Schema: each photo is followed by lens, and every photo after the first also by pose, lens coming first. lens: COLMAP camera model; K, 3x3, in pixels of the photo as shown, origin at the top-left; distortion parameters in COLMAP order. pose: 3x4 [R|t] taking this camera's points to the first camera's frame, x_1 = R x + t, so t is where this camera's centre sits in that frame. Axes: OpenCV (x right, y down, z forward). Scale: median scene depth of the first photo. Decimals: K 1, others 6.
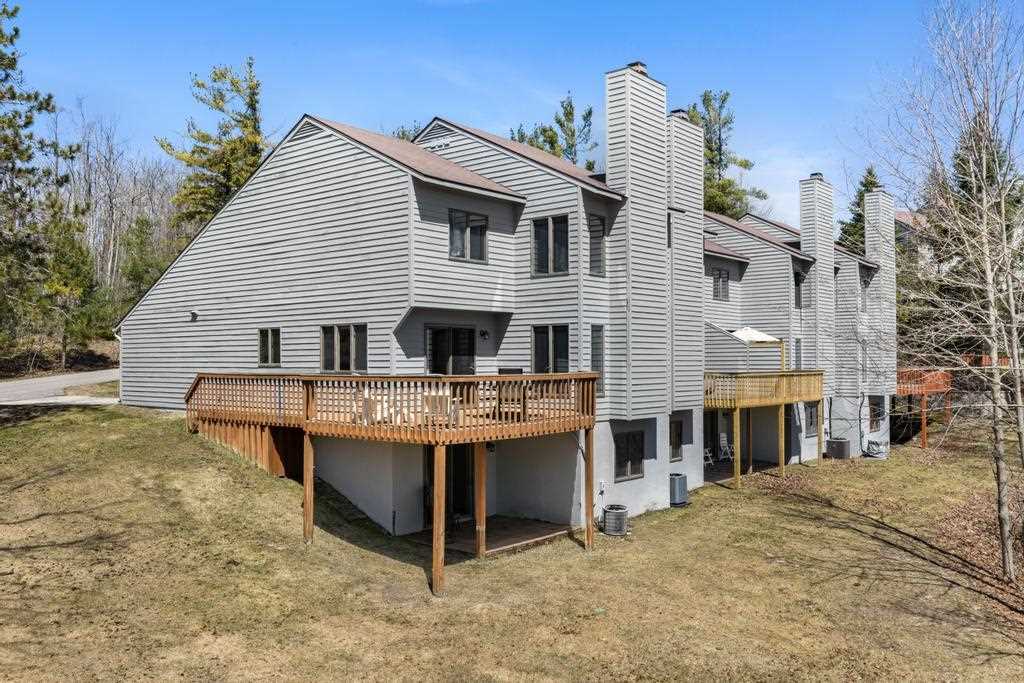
lens RADIAL K [[847.0, 0, 512.0], [0, 847.0, 341.5], [0, 0, 1]] dist [0.063821, -0.001781]
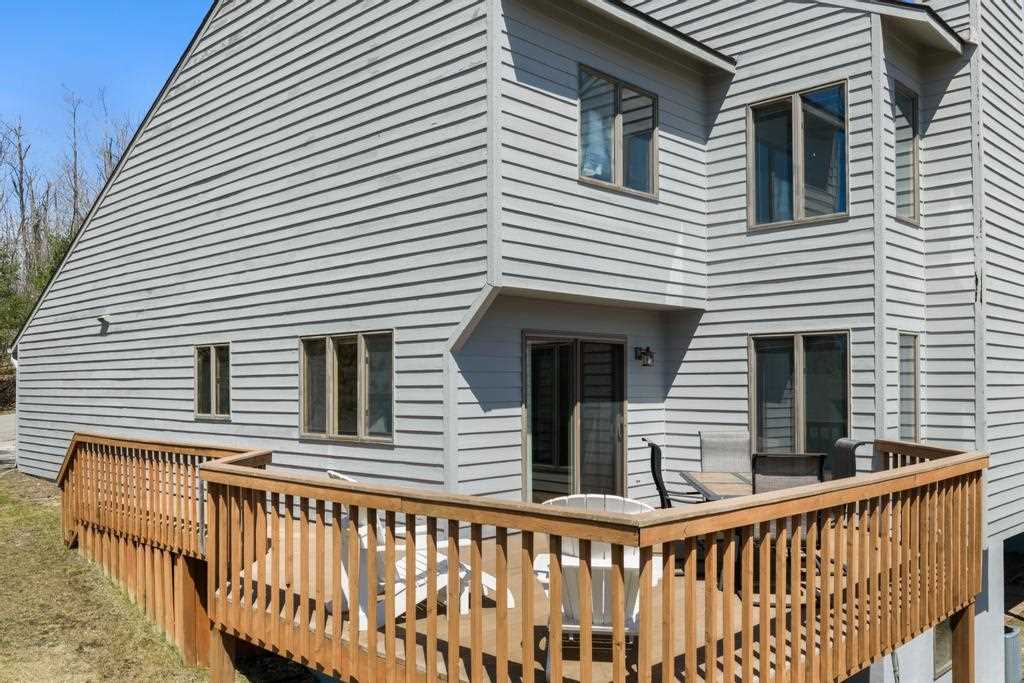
lens RADIAL K [[847.0, 0, 512.0], [0, 847.0, 341.5], [0, 0, 1]] dist [0.063821, -0.001781]
pose [[0.997121, -0.003686, -0.075741, -0.071681], [0.001568, 0.999606, -0.028012, -0.003063], [0.075815, 0.027812, 0.996734, 0.536032]]
